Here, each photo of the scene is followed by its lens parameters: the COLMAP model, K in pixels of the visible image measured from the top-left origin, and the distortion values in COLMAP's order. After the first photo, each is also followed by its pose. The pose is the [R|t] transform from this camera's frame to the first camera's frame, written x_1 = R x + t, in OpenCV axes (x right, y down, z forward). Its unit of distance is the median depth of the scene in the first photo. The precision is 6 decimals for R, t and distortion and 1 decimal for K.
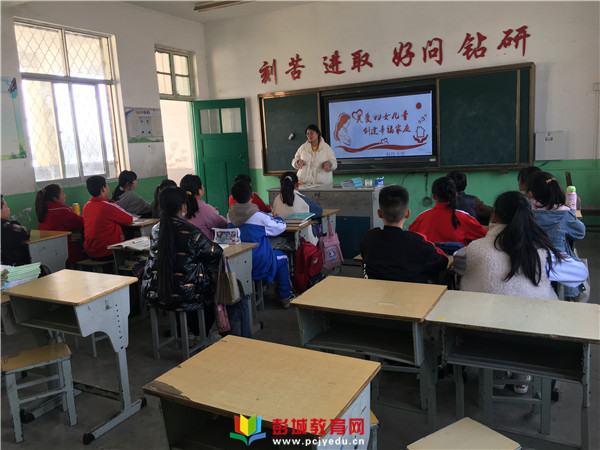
lens RADIAL K [[503.5, 0, 300.0], [0, 503.5, 225.0], [0, 0, 1]] dist [0.059412, -0.098115]
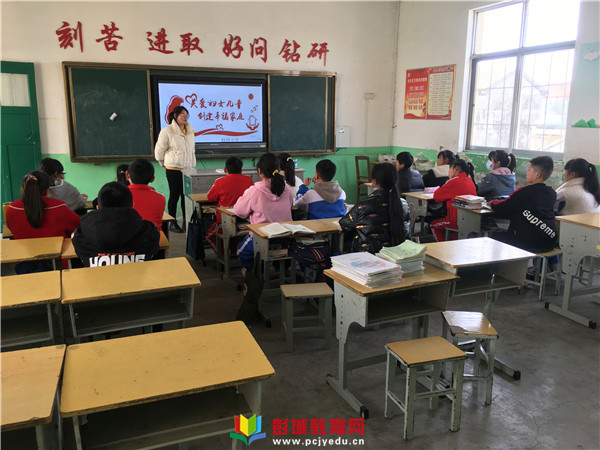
lens RADIAL K [[503.5, 0, 300.0], [0, 503.5, 225.0], [0, 0, 1]] dist [0.059412, -0.098115]
pose [[0.610733, -0.109206, 0.784270, -0.578723], [0.094059, 0.993437, 0.065085, -0.018166], [-0.786231, 0.034018, 0.616996, 0.237050]]
